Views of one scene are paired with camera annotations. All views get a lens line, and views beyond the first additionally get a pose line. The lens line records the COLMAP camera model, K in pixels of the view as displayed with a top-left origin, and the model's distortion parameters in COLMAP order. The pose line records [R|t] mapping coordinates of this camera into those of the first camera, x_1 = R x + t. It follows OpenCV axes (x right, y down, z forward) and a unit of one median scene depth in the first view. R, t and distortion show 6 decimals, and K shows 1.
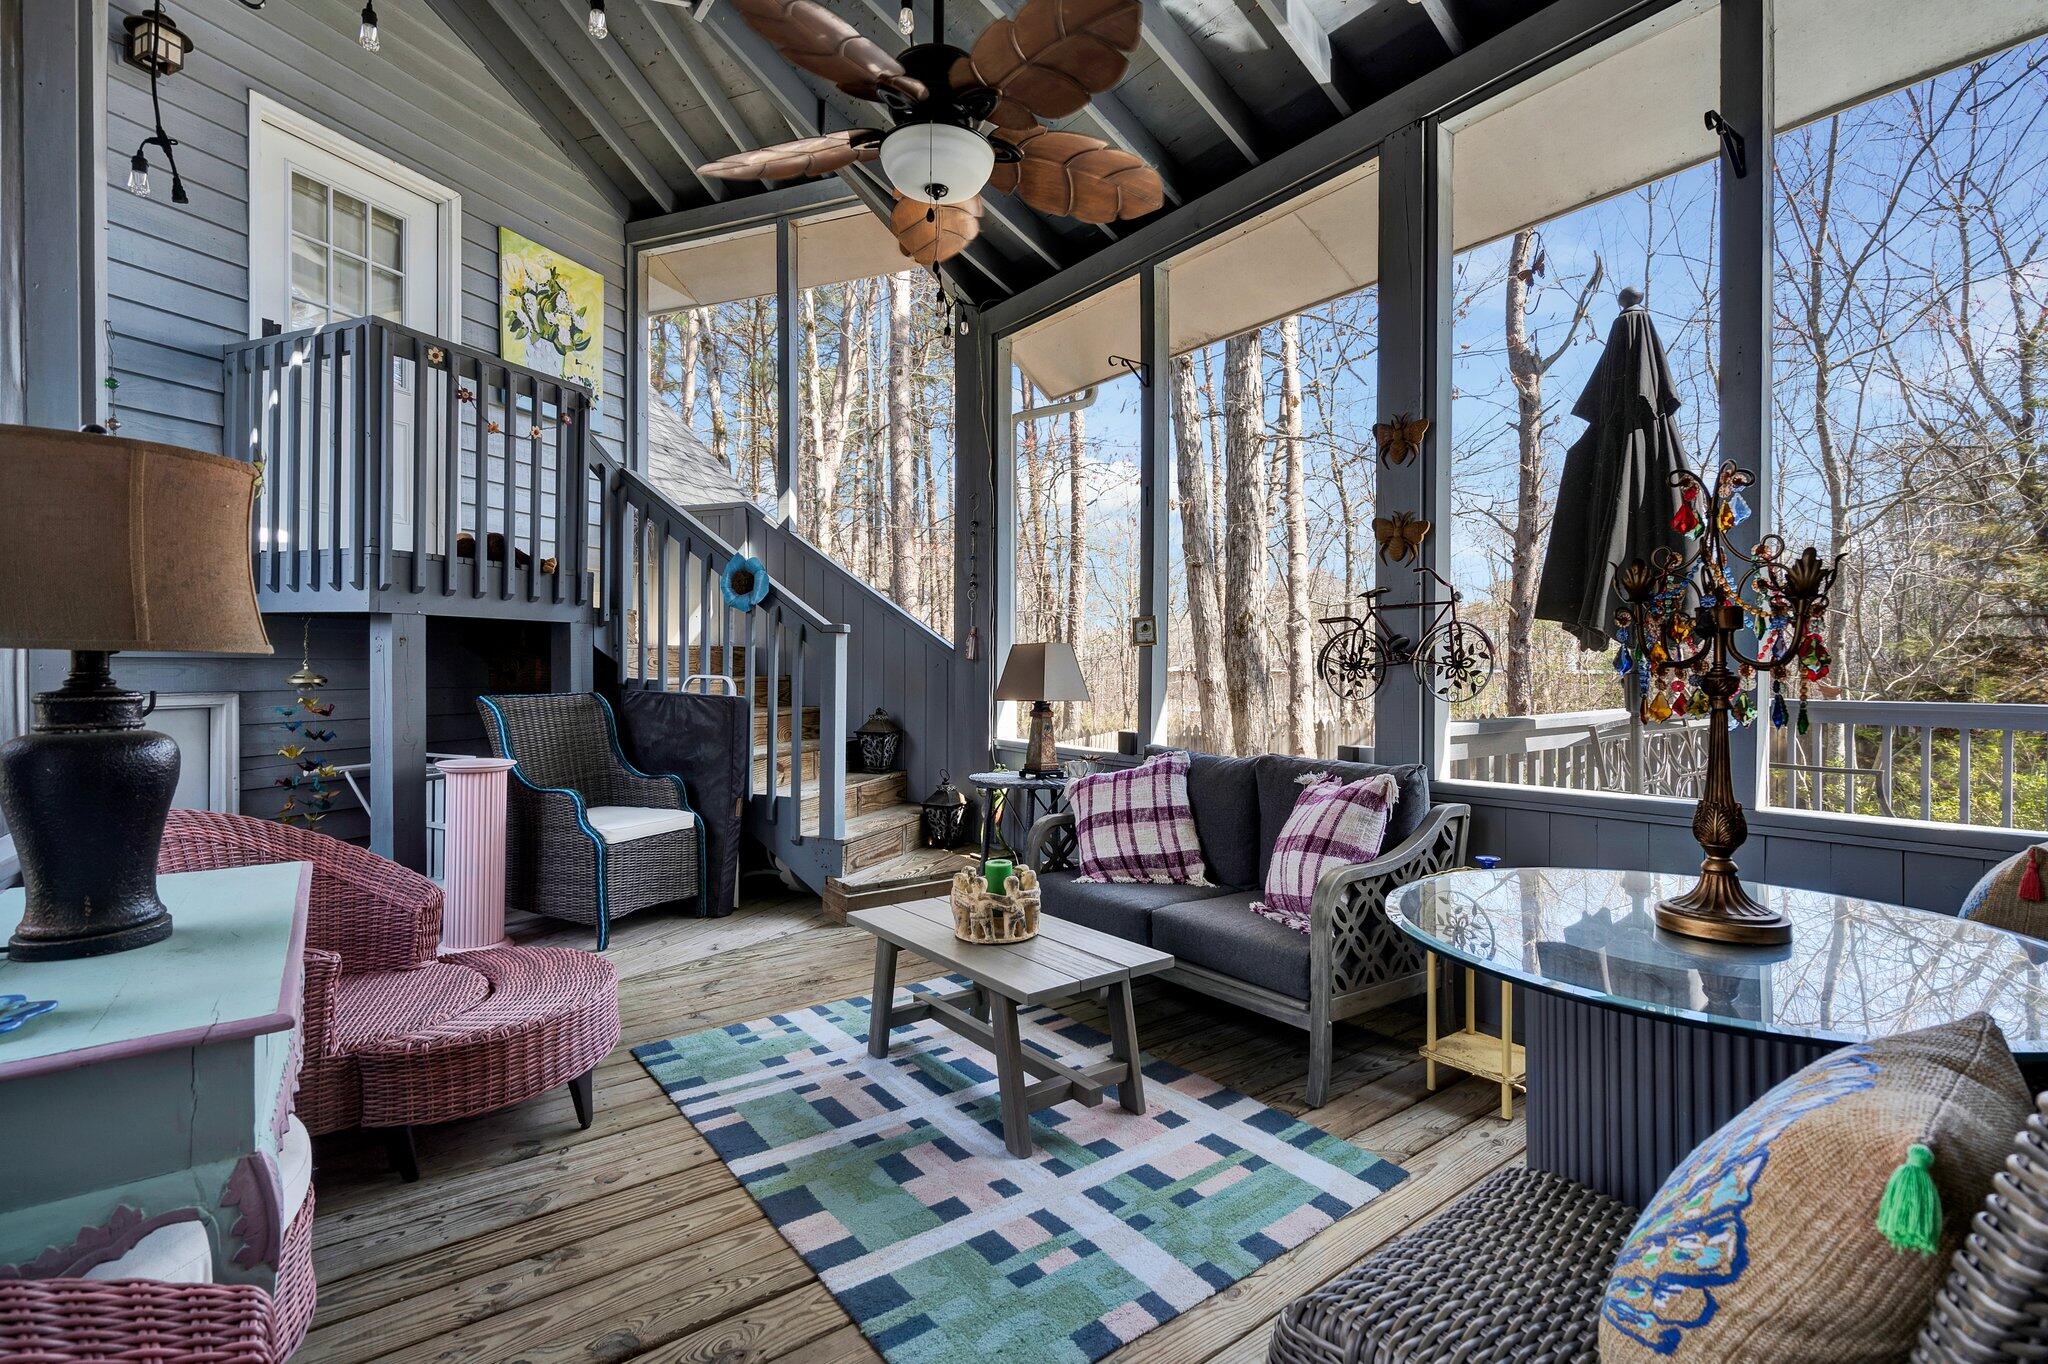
lens RADIAL K [[927.0, 0, 1010.6], [0, 927.0, 668.7], [0, 0, 1]] dist [-0.003764, 0.001573]
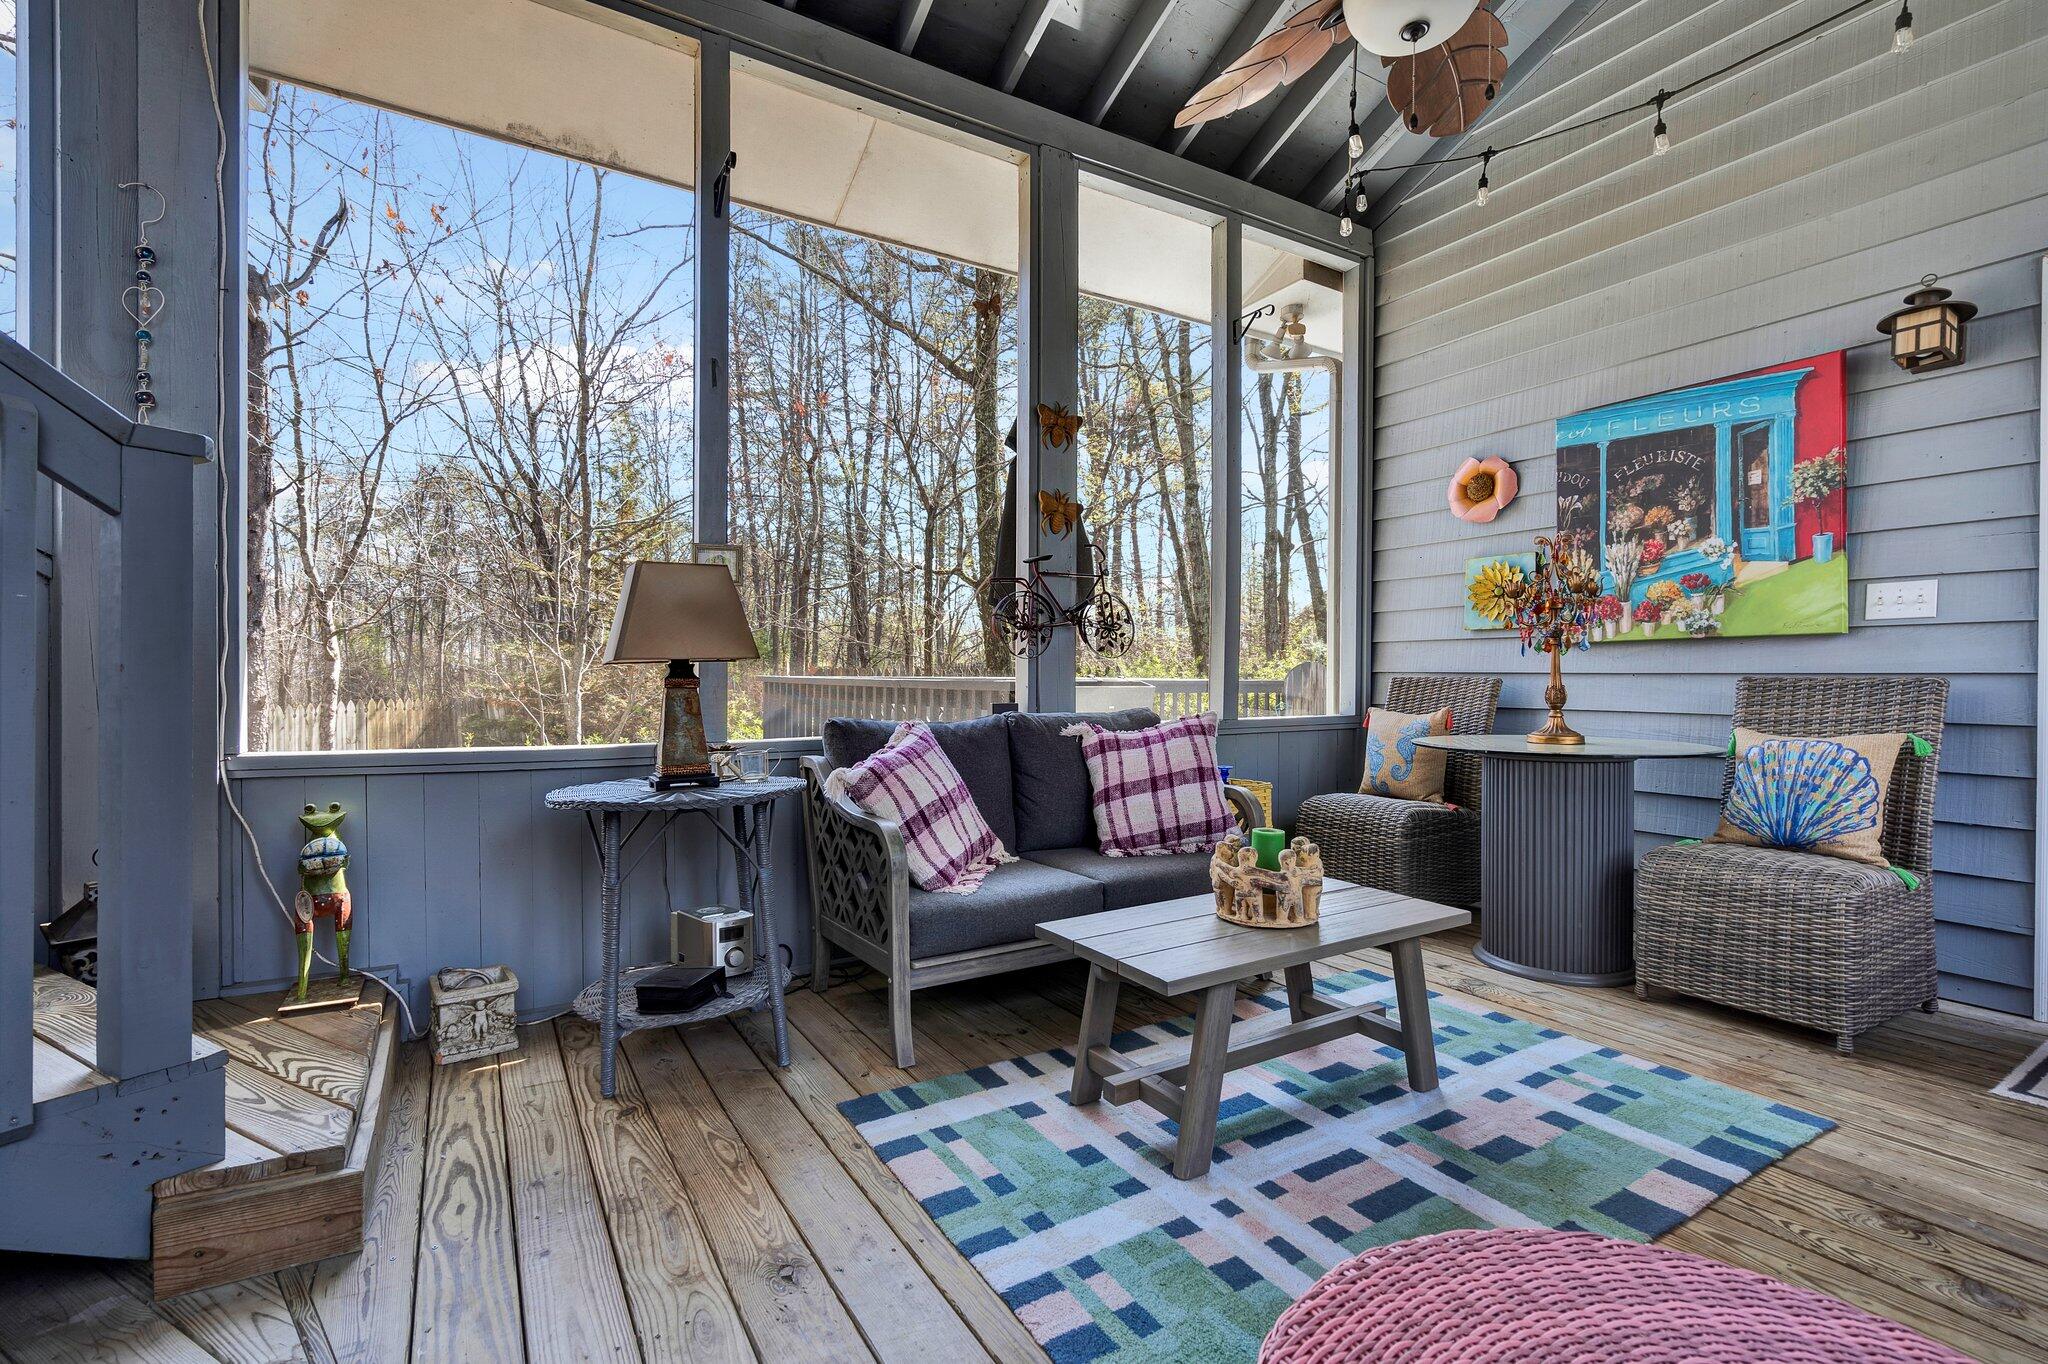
lens RADIAL K [[927.0, 0, 1013.3], [0, 927.0, 683.9], [0, 0, 1]] dist [-0.003764, 0.001573]
pose [[0.096717, -0.021593, 0.995078, -0.894314], [-0.008452, 0.999711, 0.022515, 0.051706], [-0.995276, -0.010588, 0.096506, 1.170027]]
